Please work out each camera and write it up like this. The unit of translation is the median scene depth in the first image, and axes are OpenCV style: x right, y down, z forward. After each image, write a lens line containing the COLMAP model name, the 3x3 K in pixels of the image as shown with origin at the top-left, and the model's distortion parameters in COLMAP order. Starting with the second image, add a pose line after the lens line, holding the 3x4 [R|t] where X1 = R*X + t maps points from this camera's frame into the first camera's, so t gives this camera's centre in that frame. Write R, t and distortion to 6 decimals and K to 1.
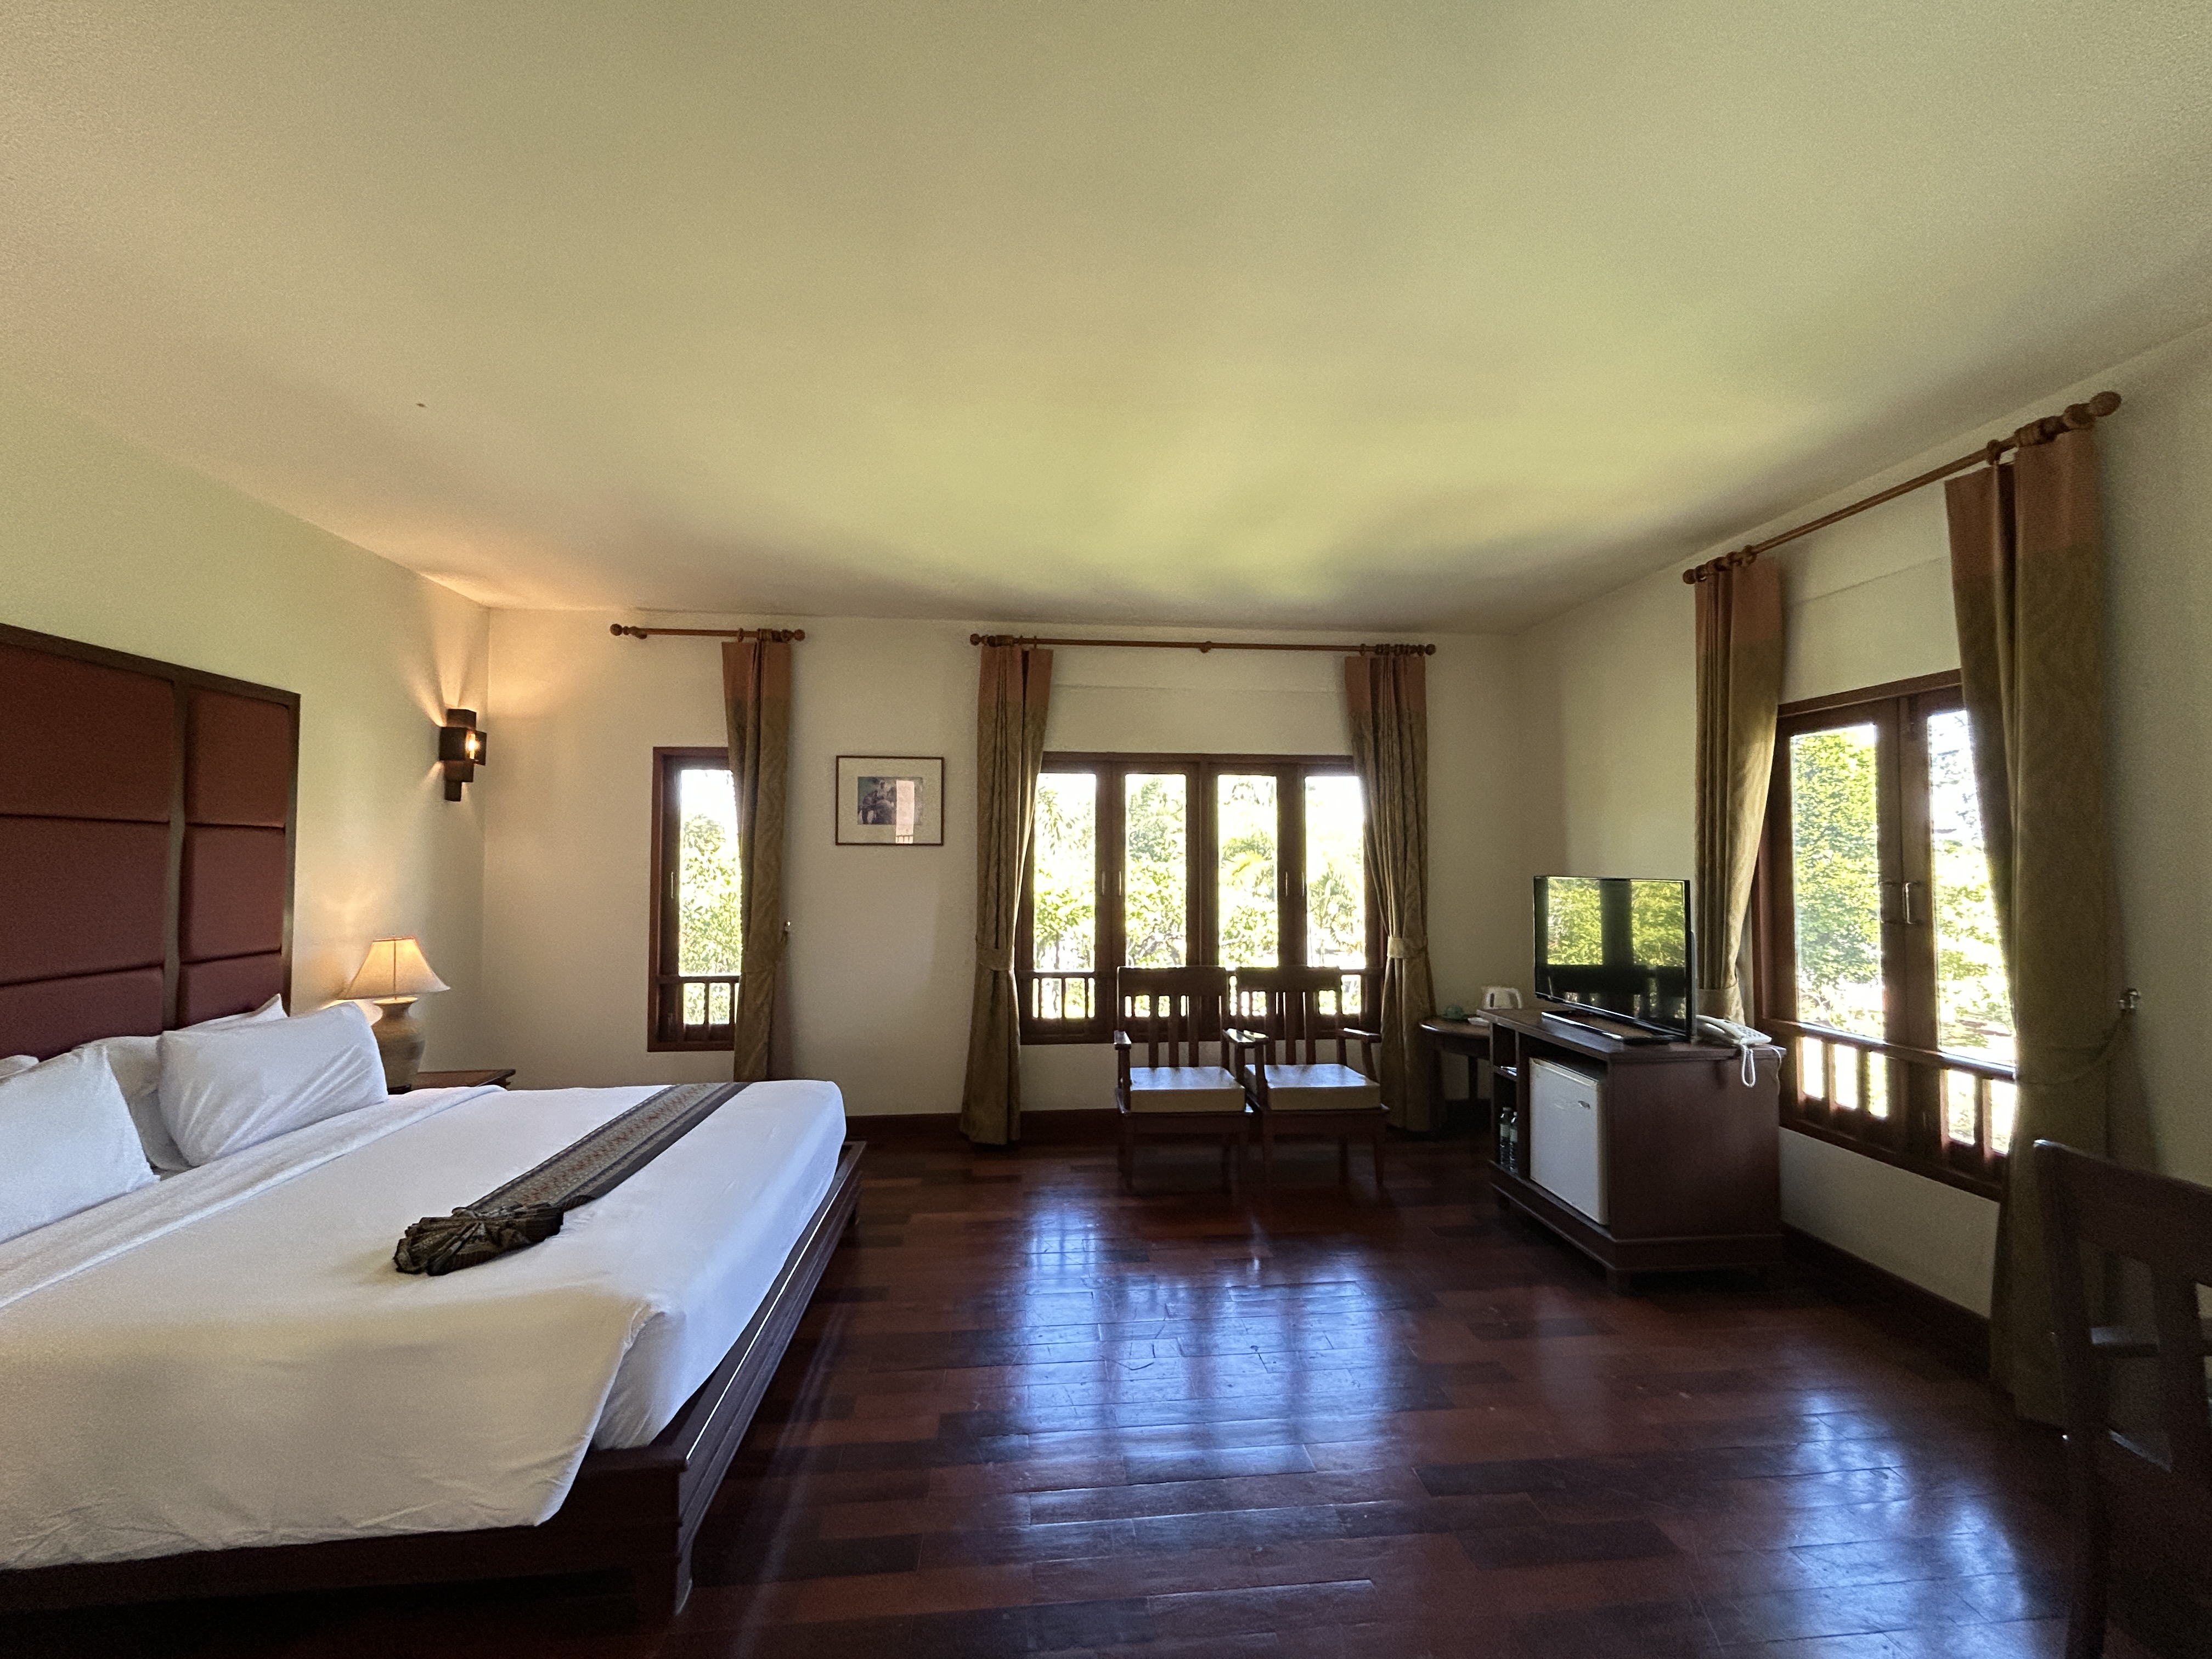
lens RADIAL K [[896.0, 0, 1106.0], [0, 896.0, 828.3], [0, 0, 1]] dist [-0.001688, 0.001032]
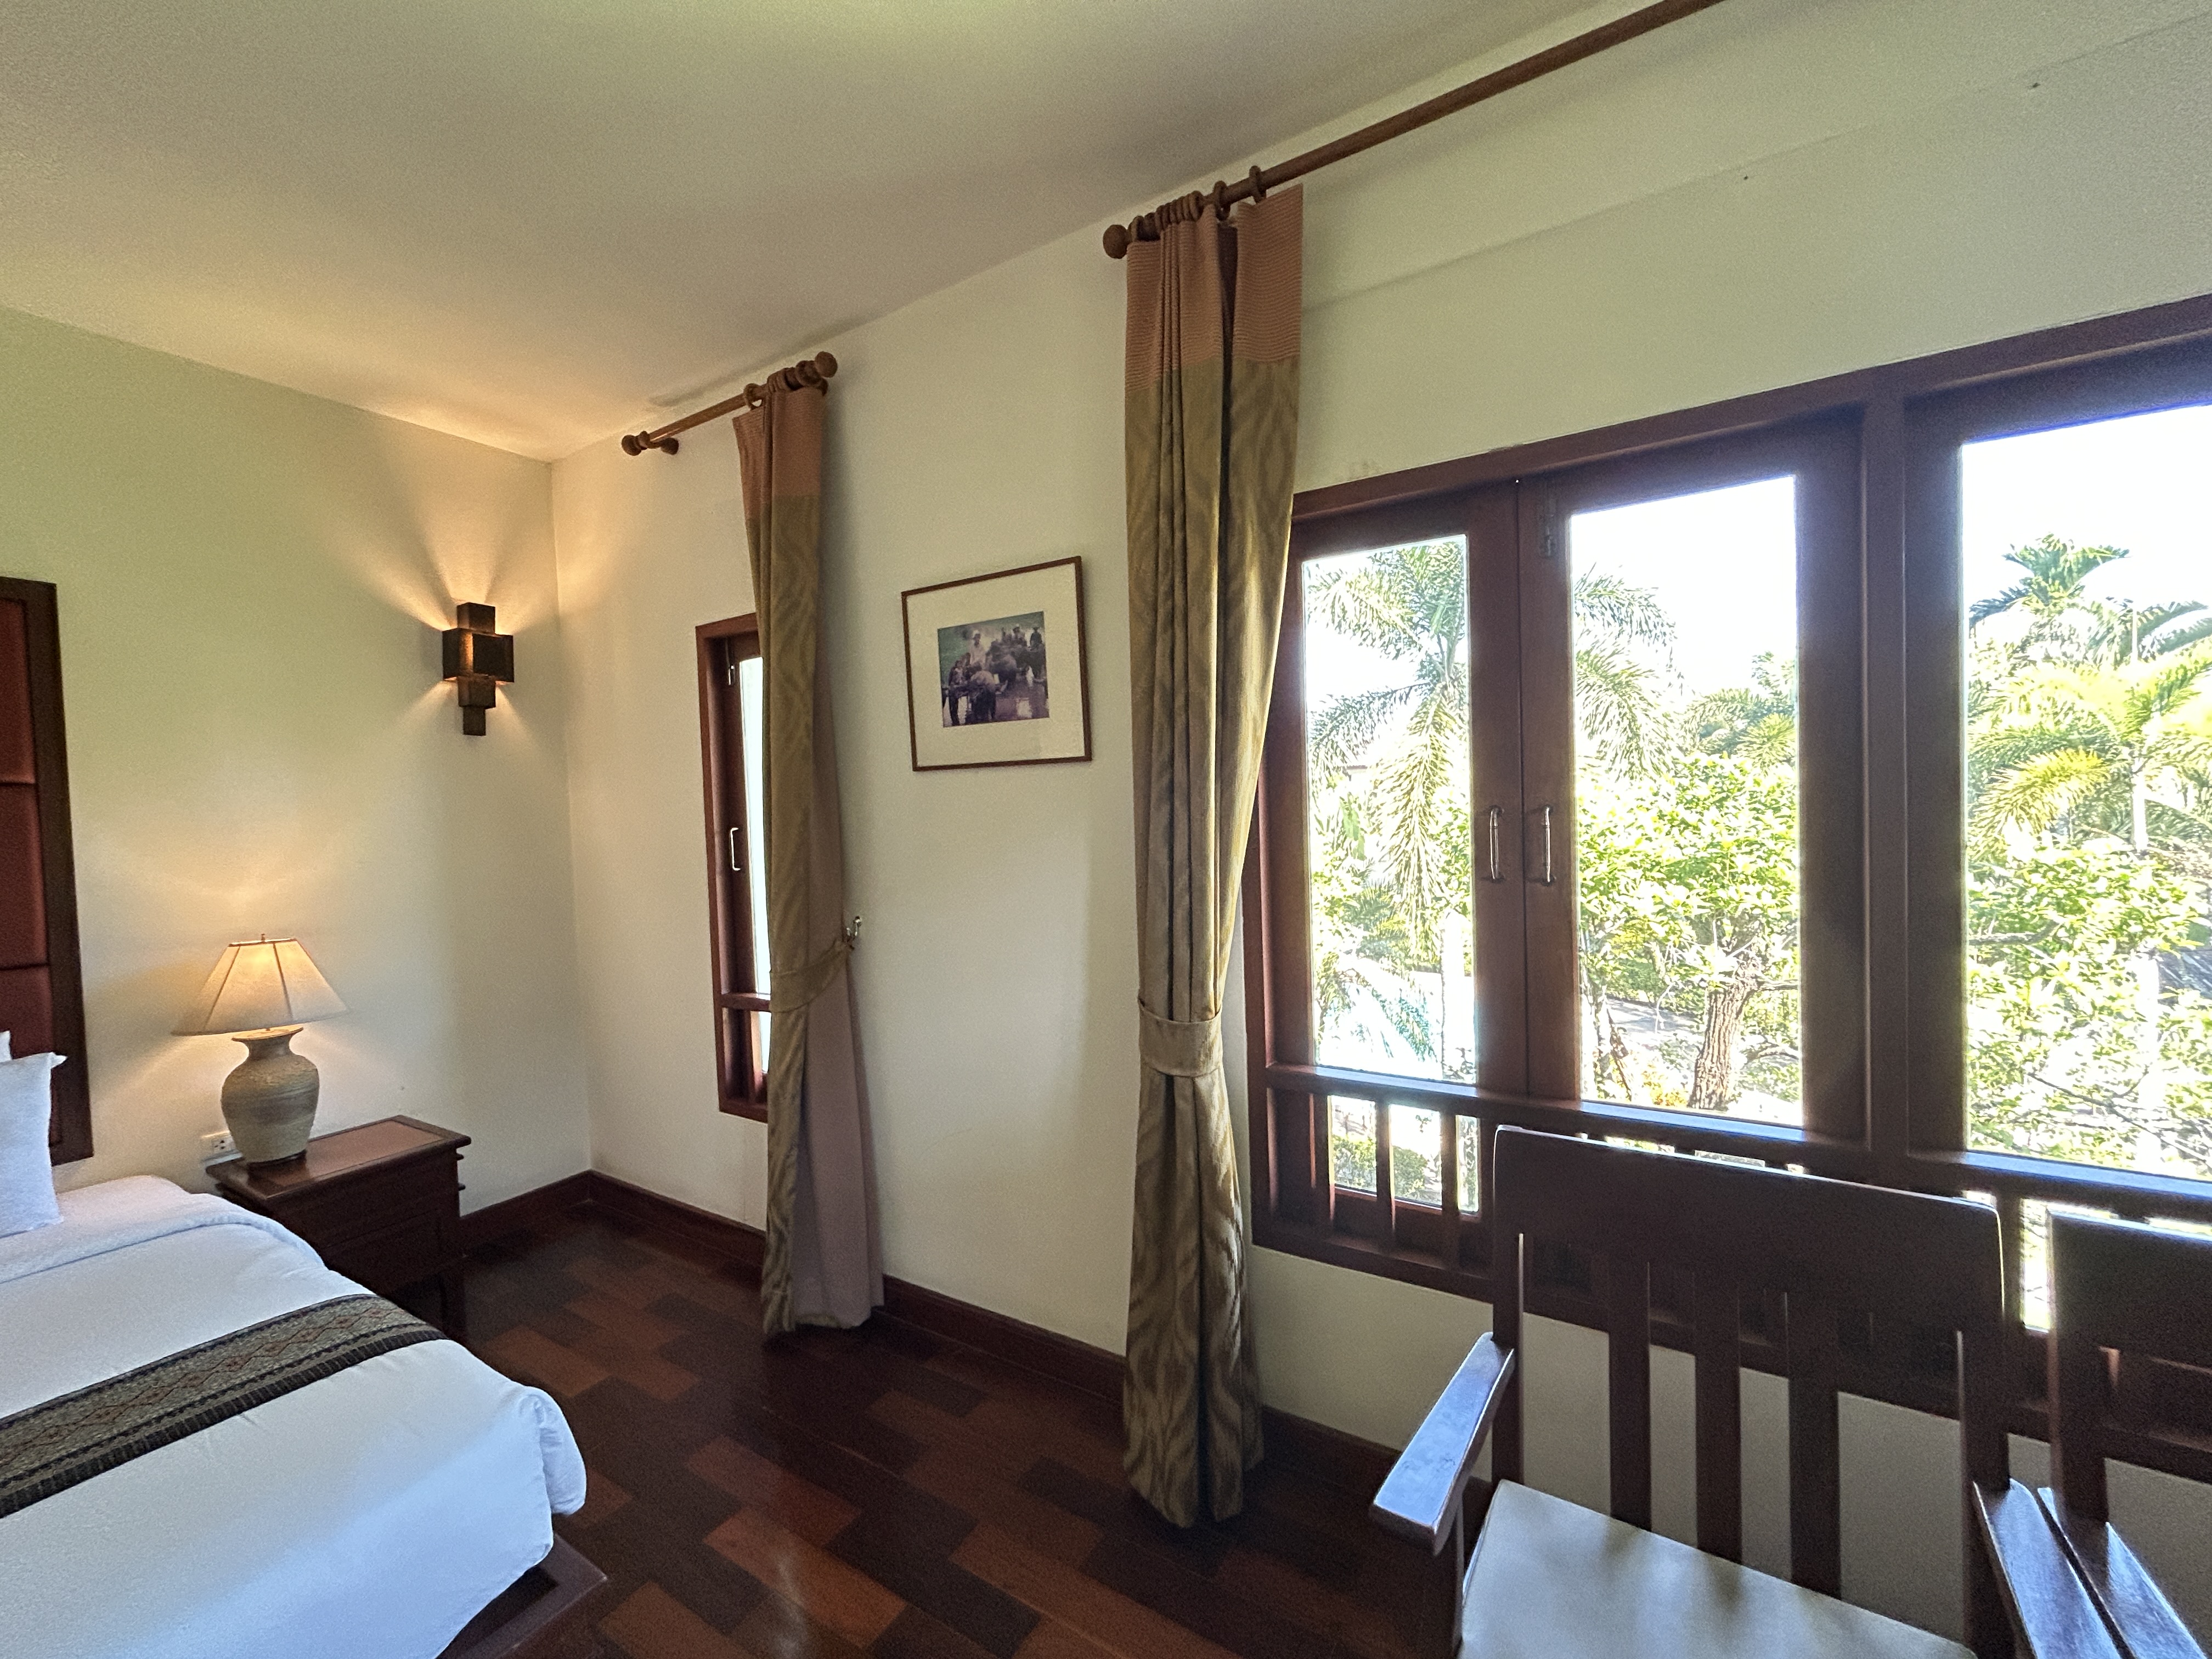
lens RADIAL K [[896.0, 0, 1103.8], [0, 896.0, 825.1], [0, 0, 1]] dist [-0.001688, 0.001032]
pose [[0.788795, -0.010350, -0.614569, 0.095813], [0.056529, 0.996842, 0.055767, 0.027335], [0.612051, -0.078730, 0.786890, 0.679530]]
